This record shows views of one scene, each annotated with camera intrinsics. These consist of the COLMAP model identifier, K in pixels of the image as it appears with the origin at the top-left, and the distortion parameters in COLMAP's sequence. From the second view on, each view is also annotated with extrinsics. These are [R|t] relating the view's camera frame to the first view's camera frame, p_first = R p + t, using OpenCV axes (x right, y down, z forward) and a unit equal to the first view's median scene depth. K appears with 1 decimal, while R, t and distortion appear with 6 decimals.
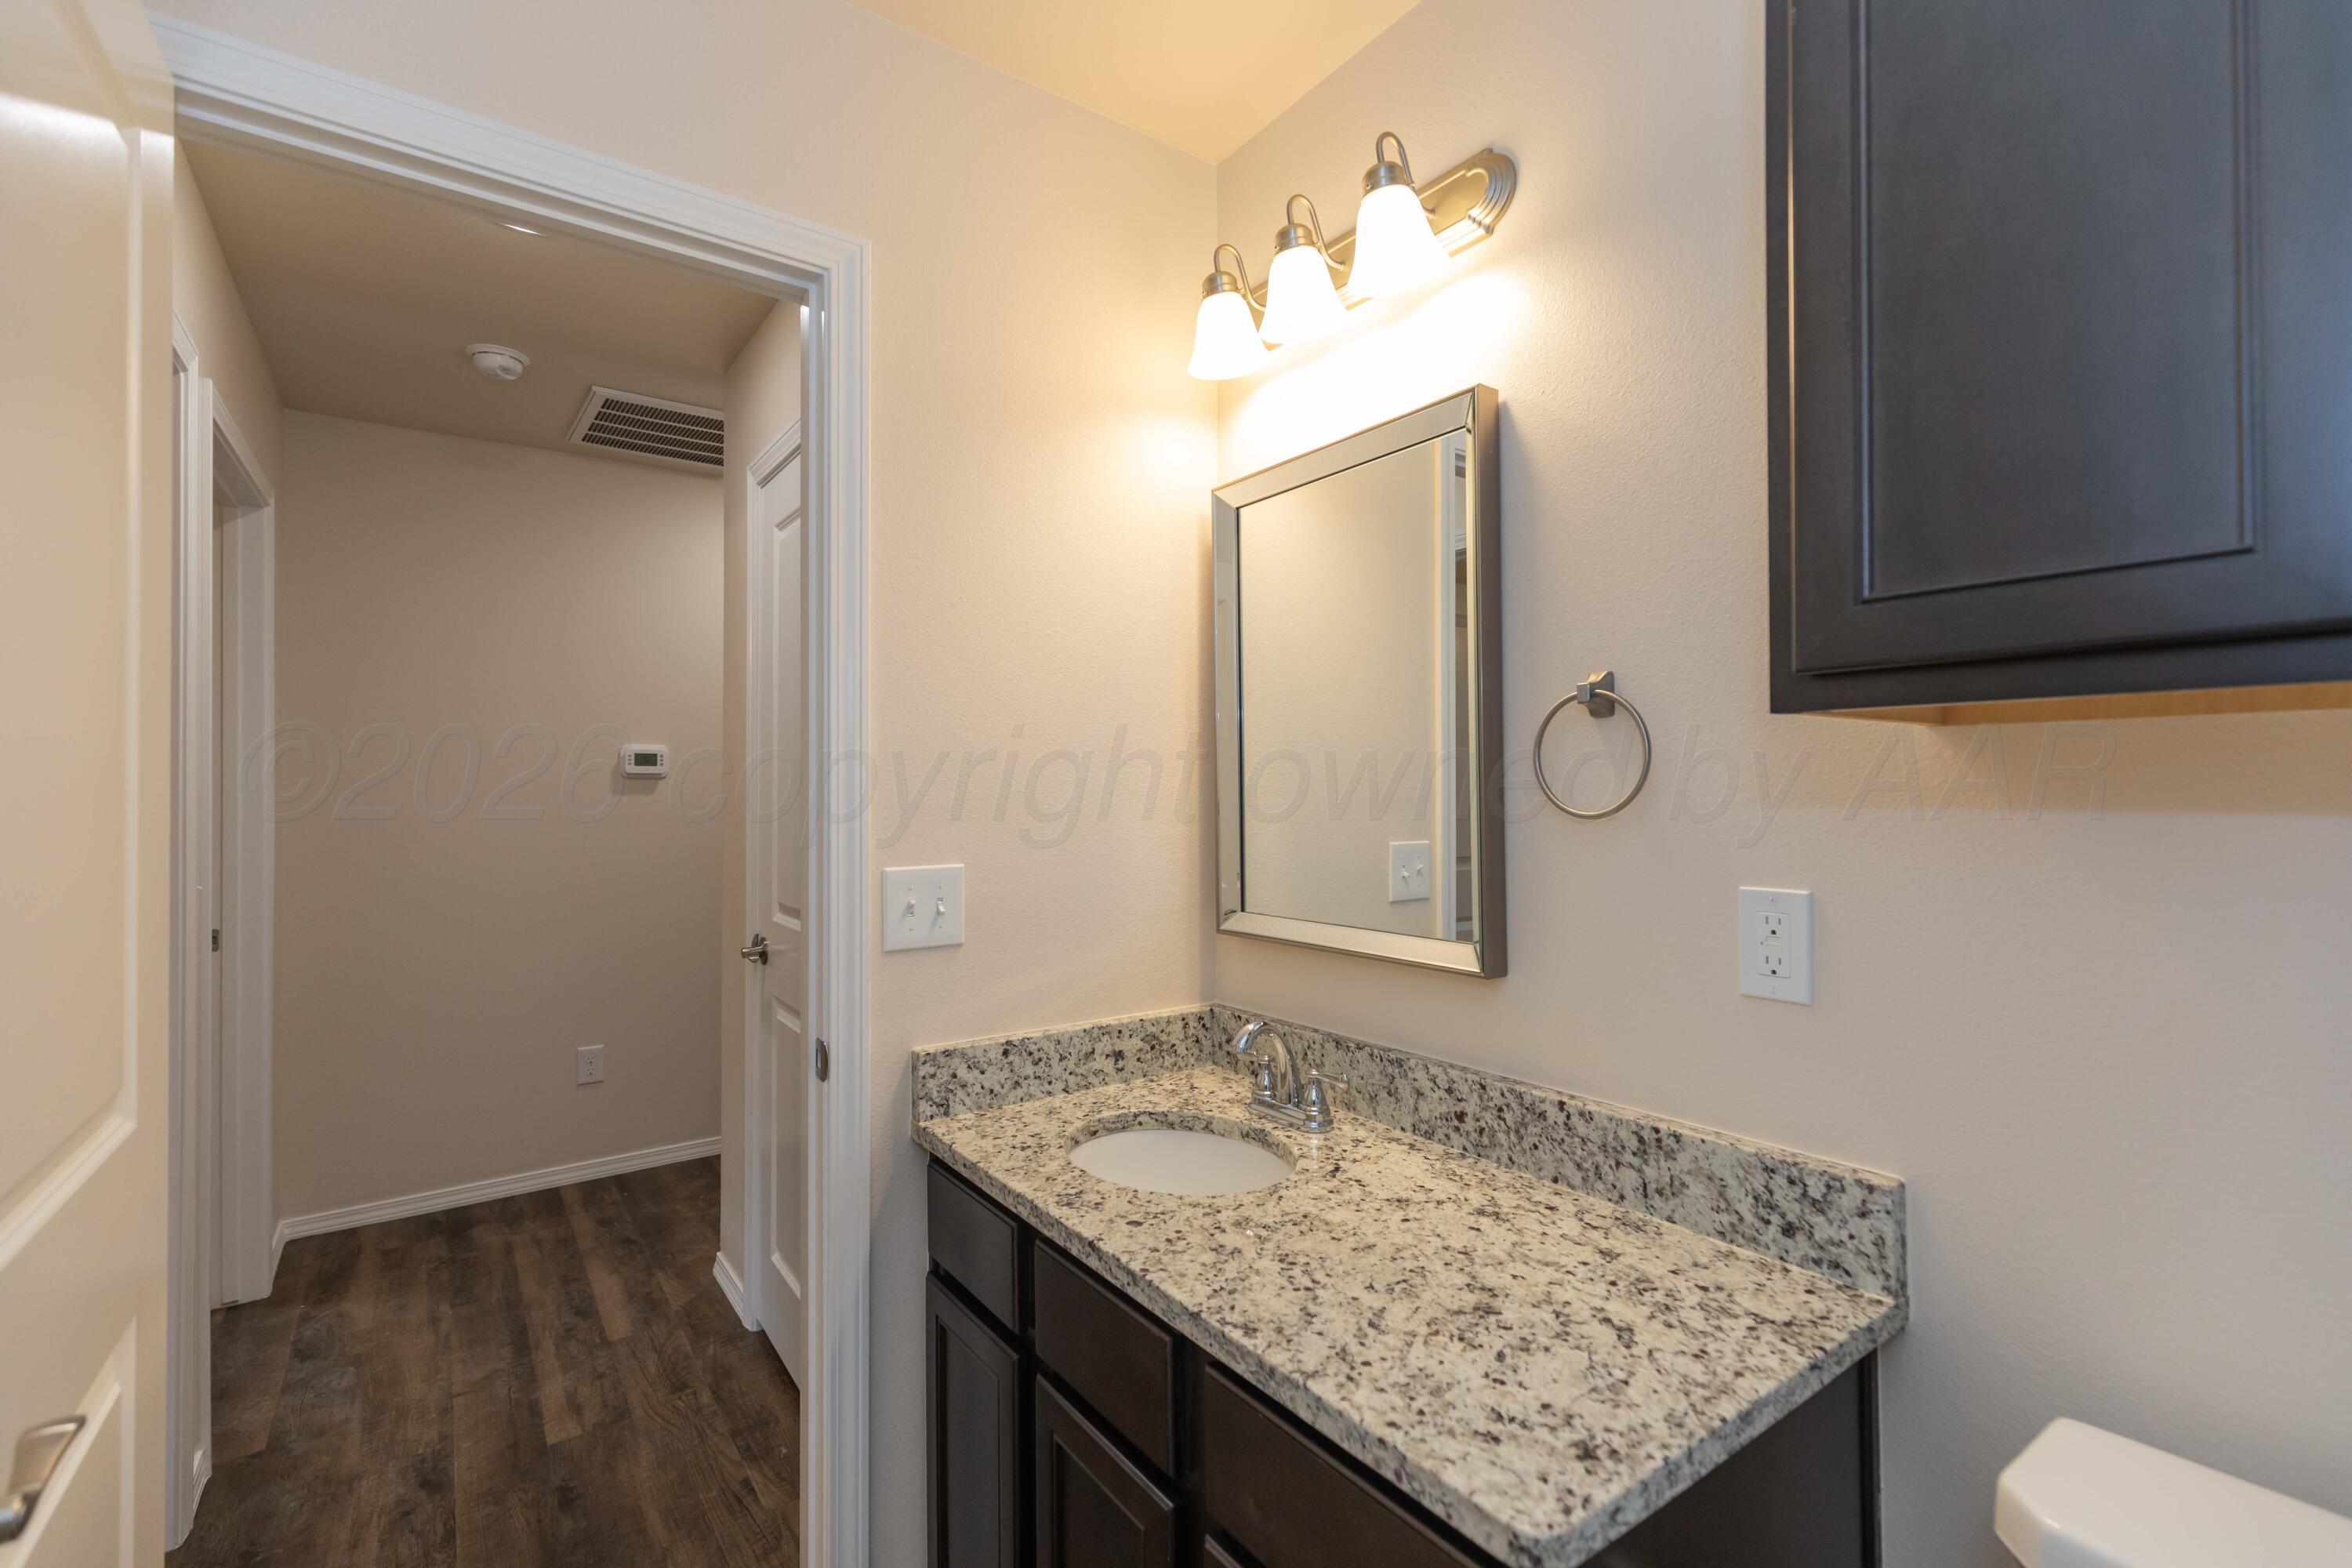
lens RADIAL K [[1049.7, 0, 1188.3], [0, 1049.7, 786.8], [0, 0, 1]] dist [0.005358, -0.000355]
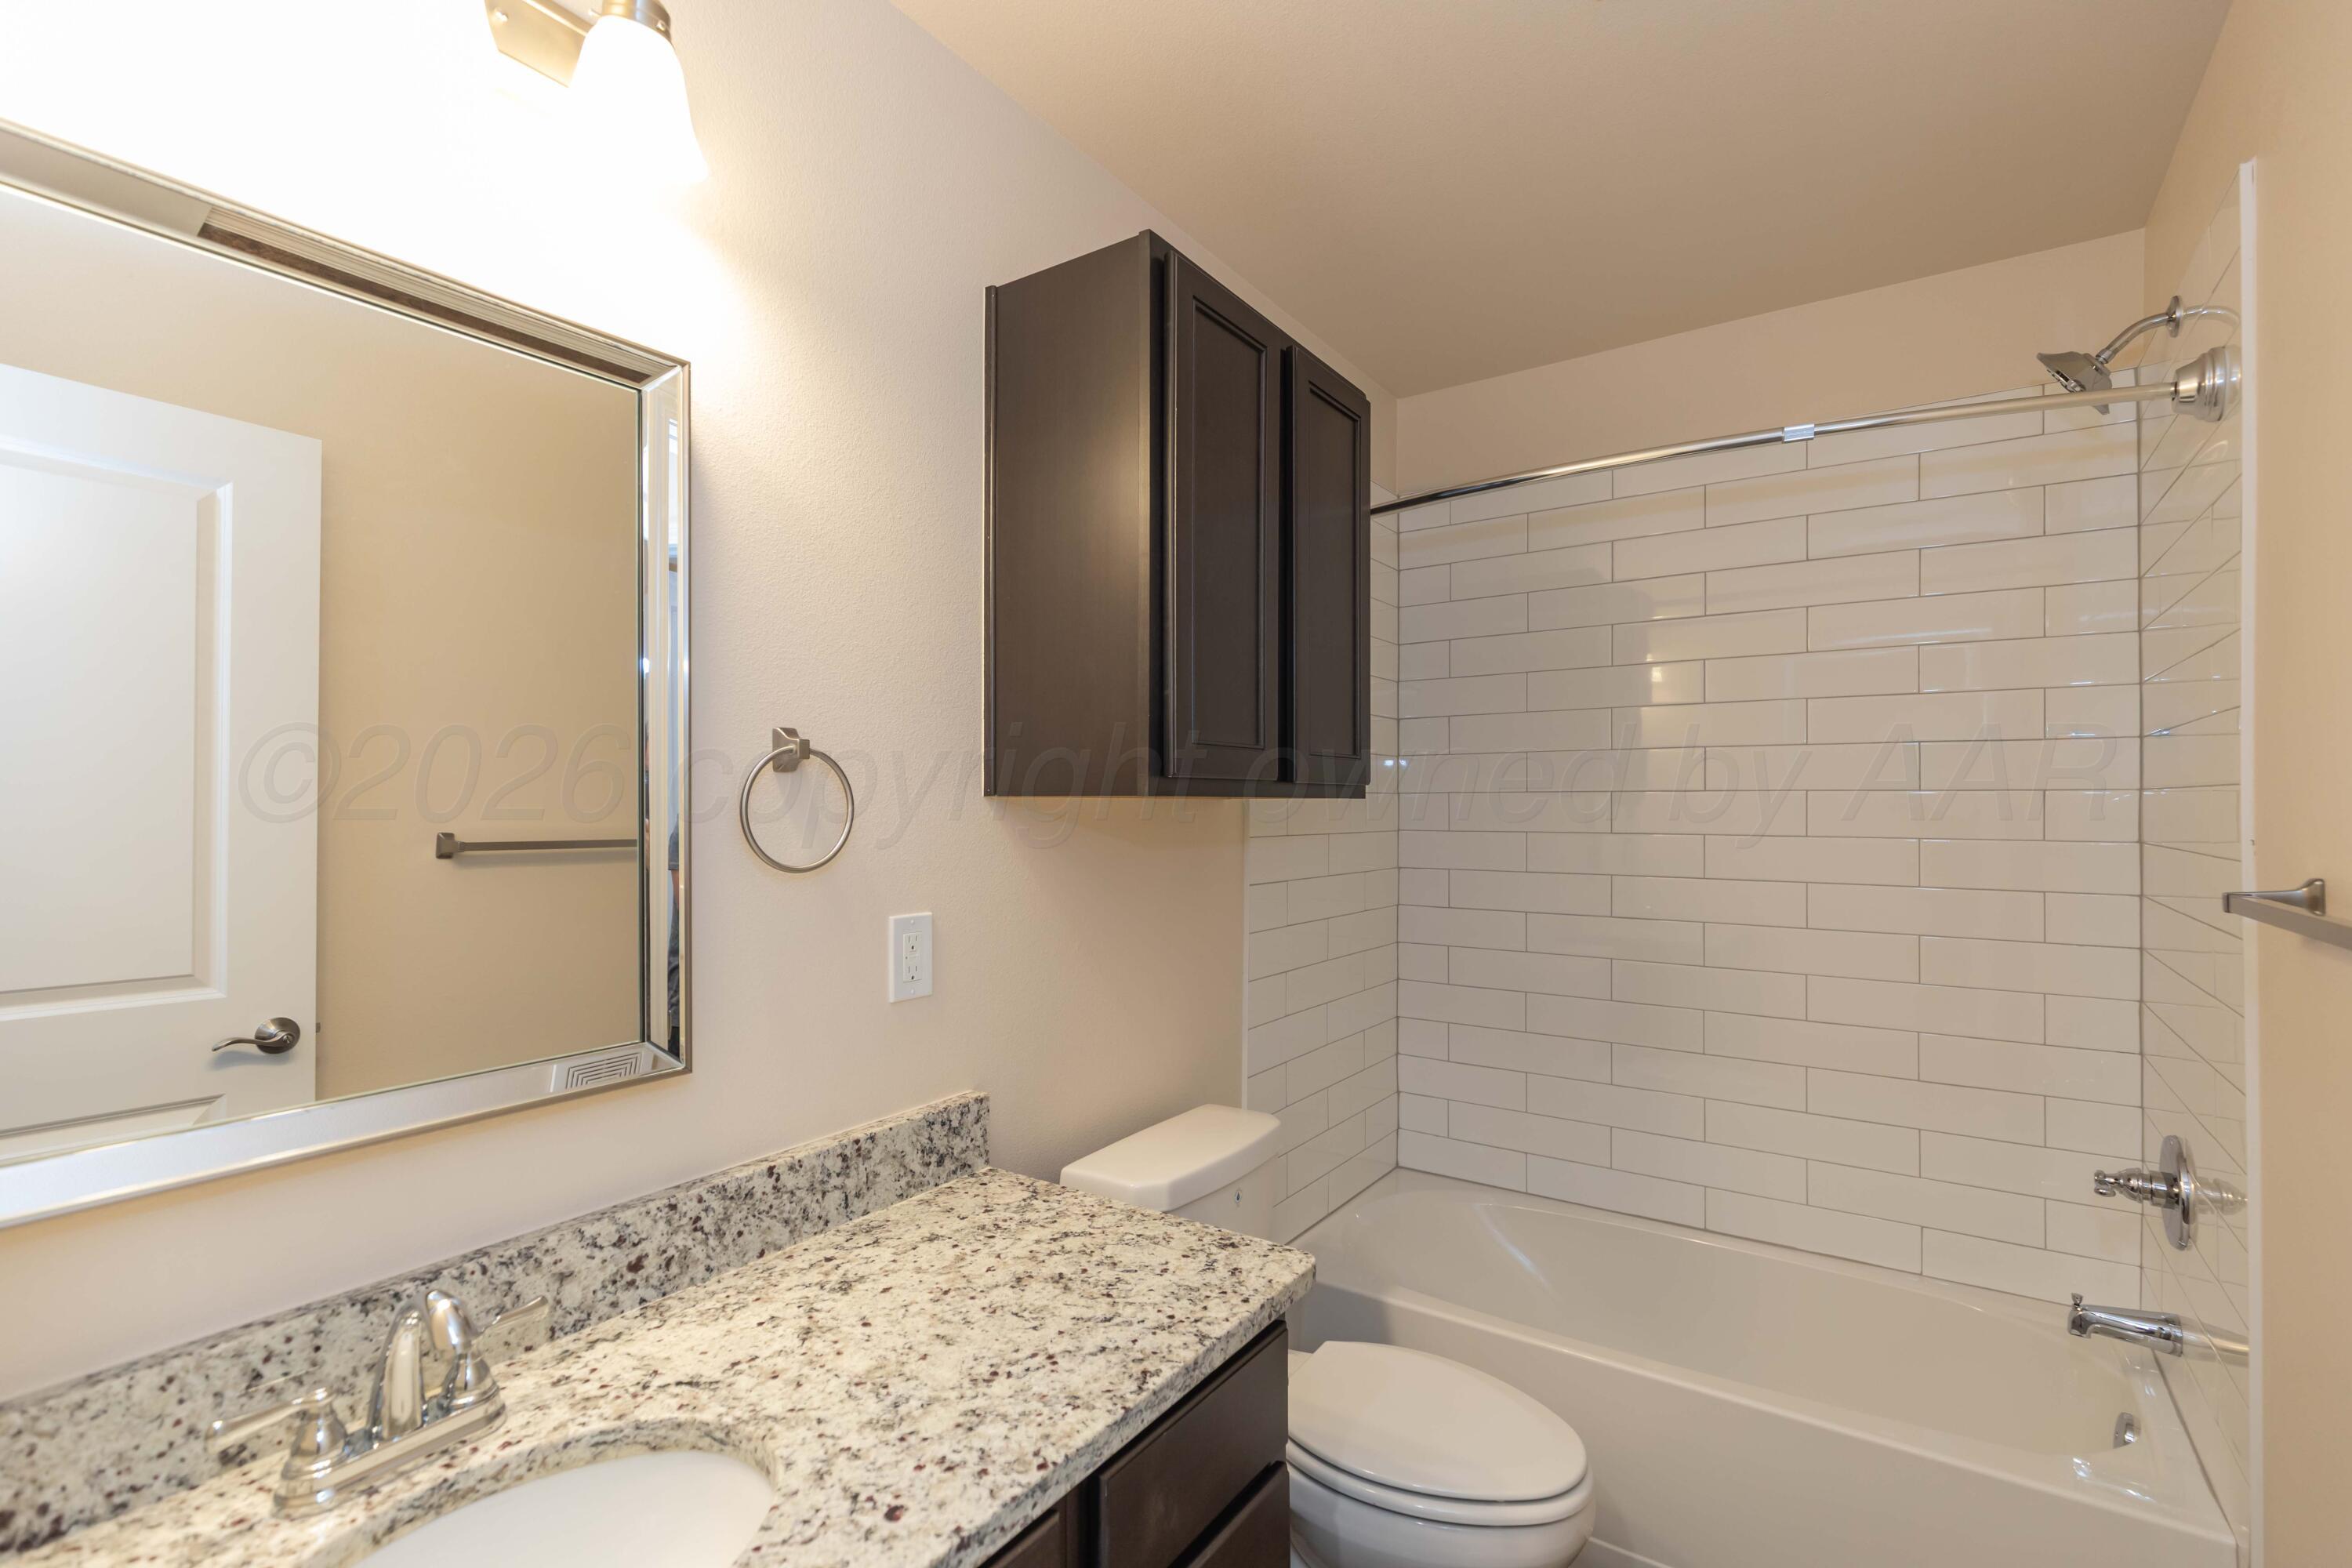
lens RADIAL K [[1049.7, 0, 1188.3], [0, 1049.7, 786.8], [0, 0, 1]] dist [0.005358, -0.000355]
pose [[-0.340056, 0.015419, 0.940279, -0.767741], [-0.003611, 0.999837, -0.017702, -0.040148], [-0.940398, -0.009415, -0.339944, 1.070606]]
